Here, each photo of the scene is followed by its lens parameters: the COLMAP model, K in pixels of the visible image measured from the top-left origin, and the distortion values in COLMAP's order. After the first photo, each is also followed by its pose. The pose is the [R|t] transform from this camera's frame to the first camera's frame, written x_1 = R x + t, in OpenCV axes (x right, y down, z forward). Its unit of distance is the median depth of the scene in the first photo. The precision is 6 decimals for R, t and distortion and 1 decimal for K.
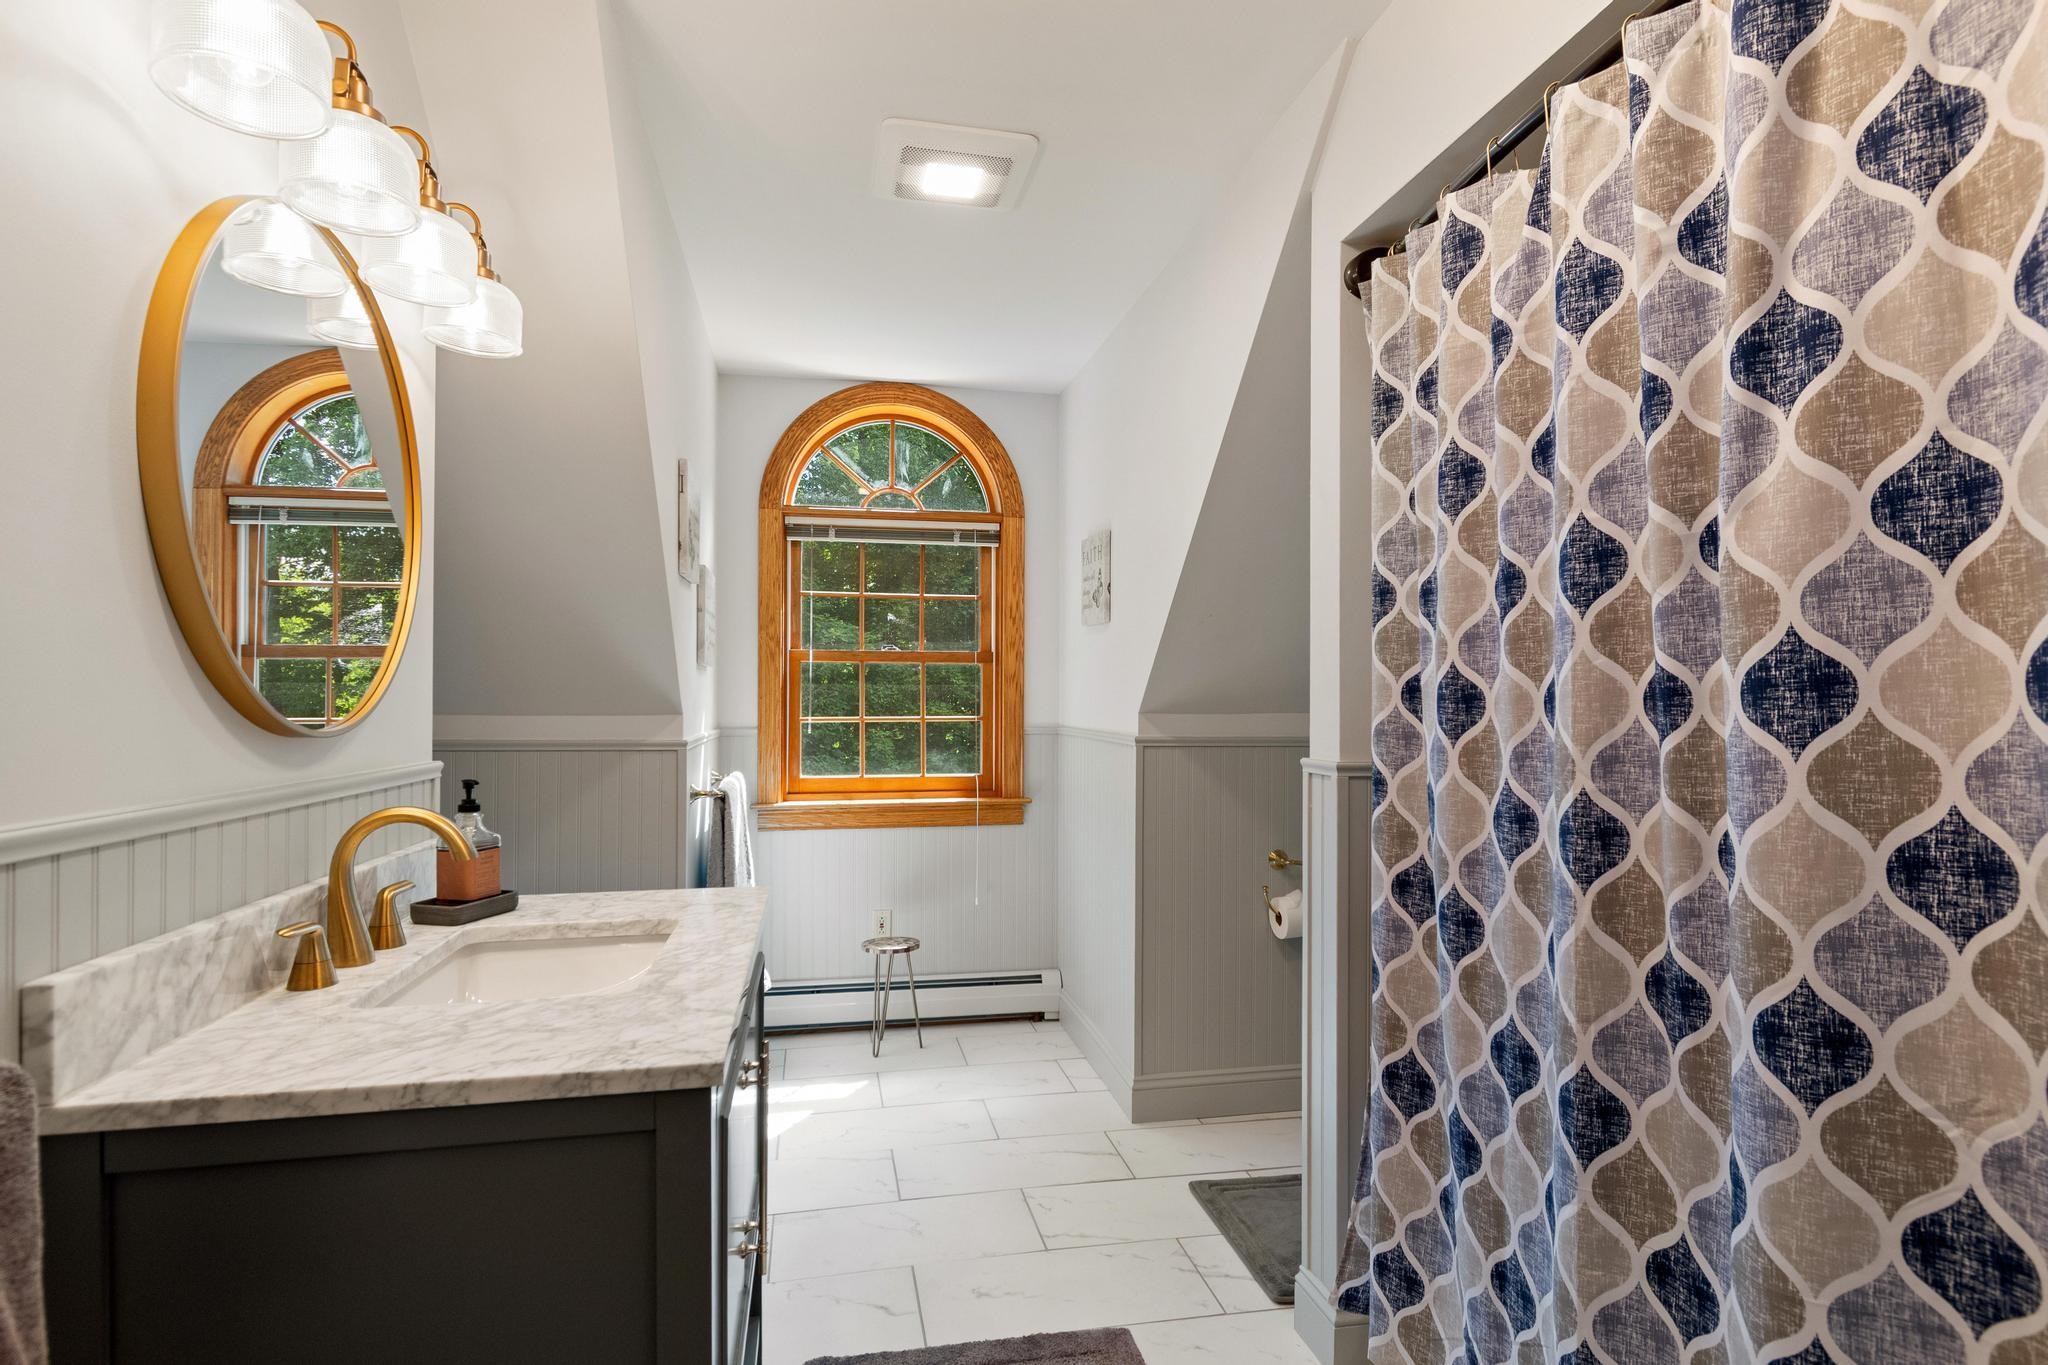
lens RADIAL K [[1043.5, 0, 1018.4], [0, 1043.5, 694.8], [0, 0, 1]] dist [-0.000535, -0.001446]
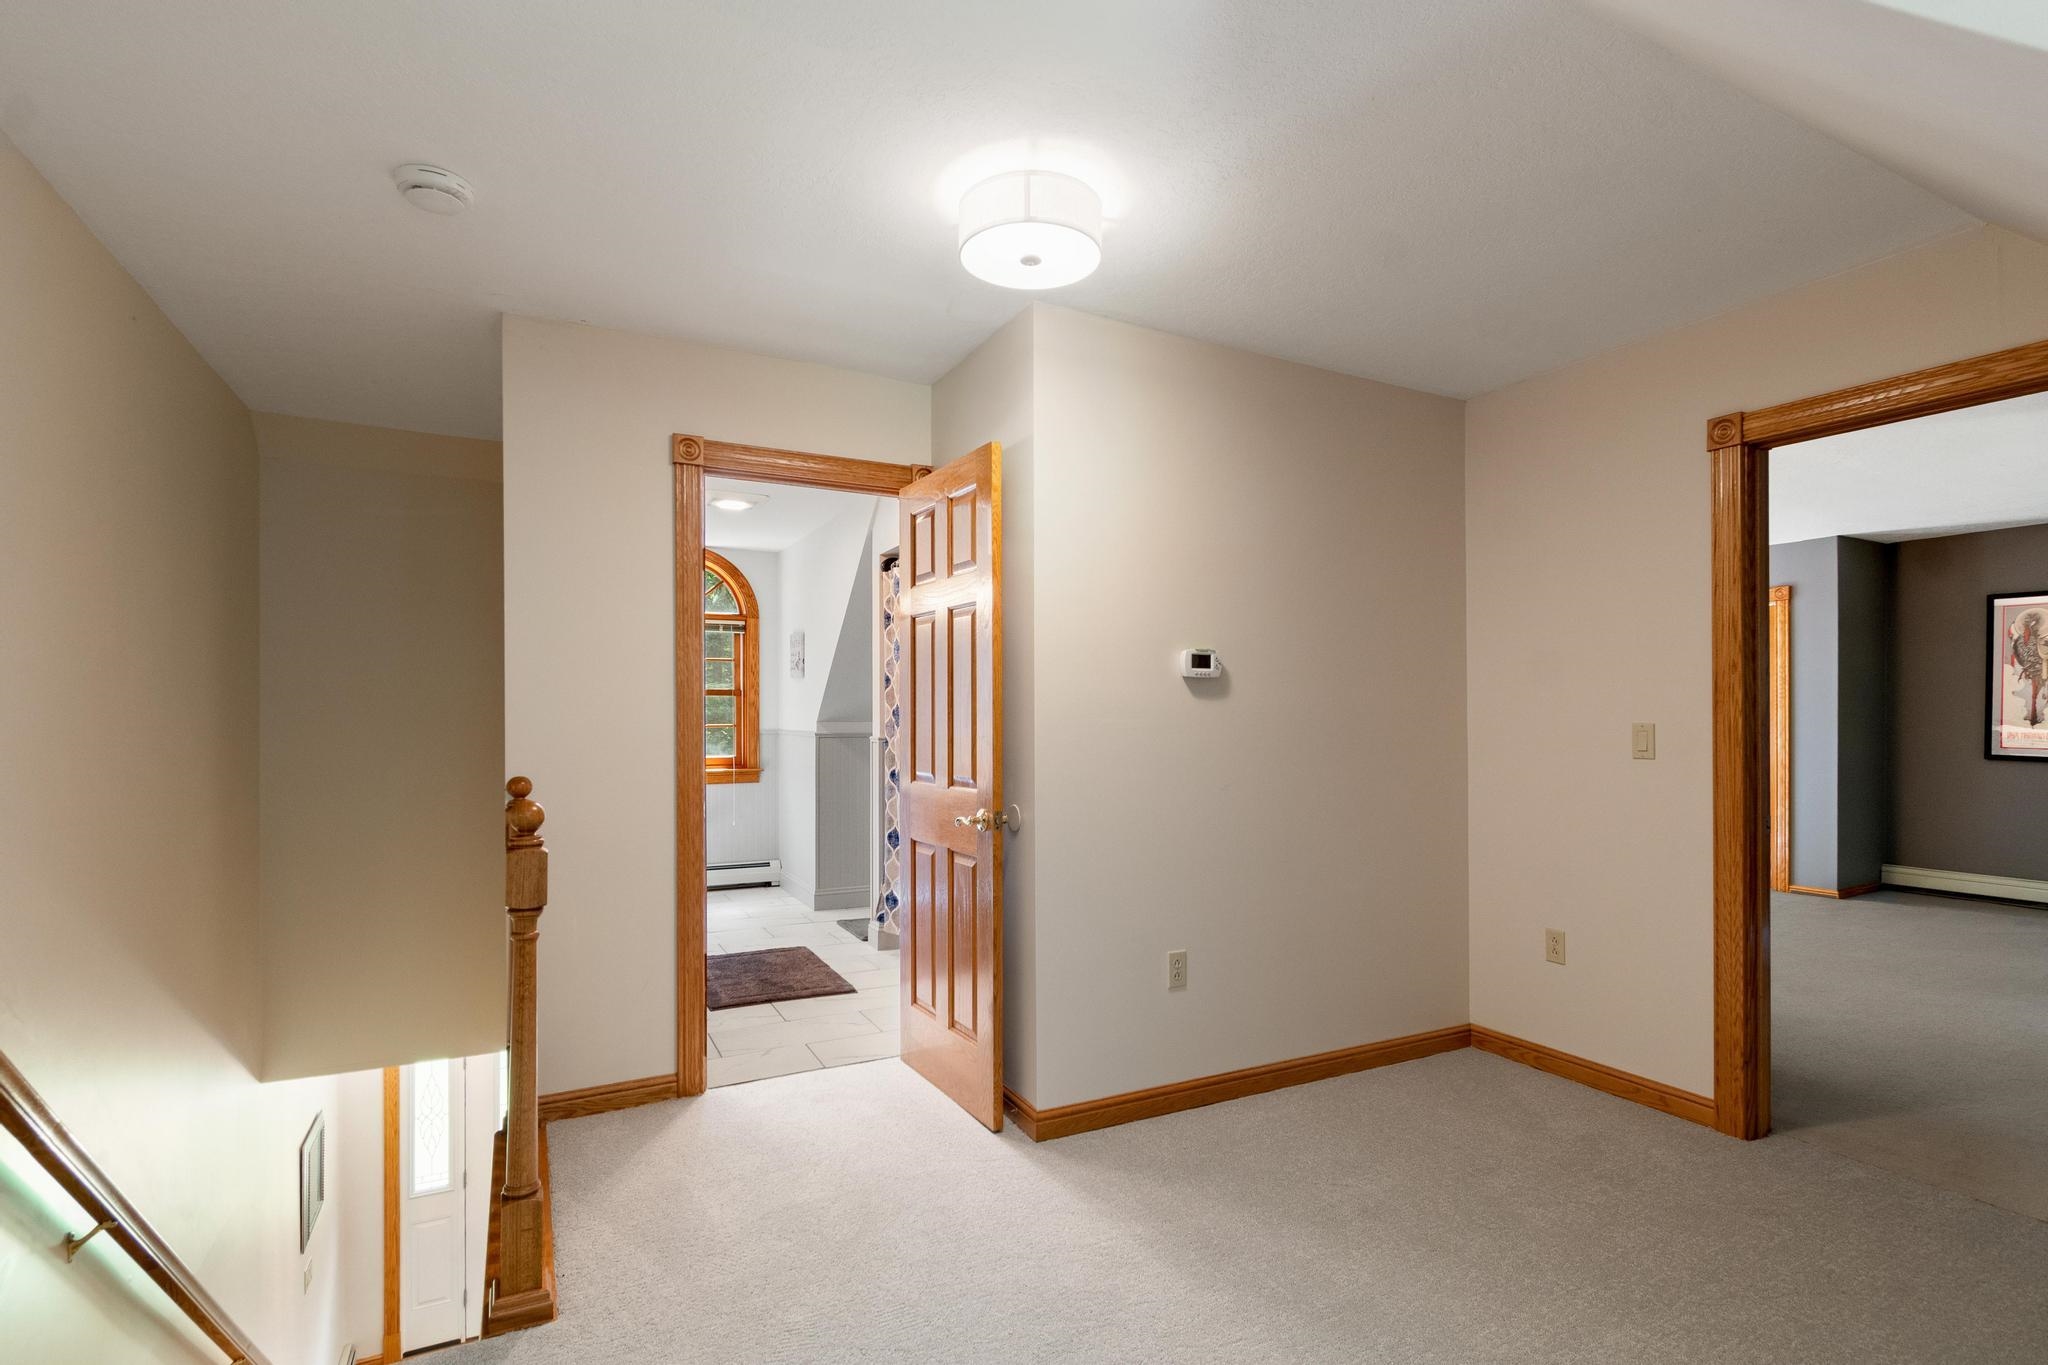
lens RADIAL K [[978.9, 0, 1029.0], [0, 978.9, 703.1], [0, 0, 1]] dist [0.002550, -0.004197]
pose [[0.957784, -0.005740, 0.287433, -0.037224], [0.006954, 0.999971, -0.003202, -0.009413], [-0.287406, 0.005066, 0.957795, -0.854225]]
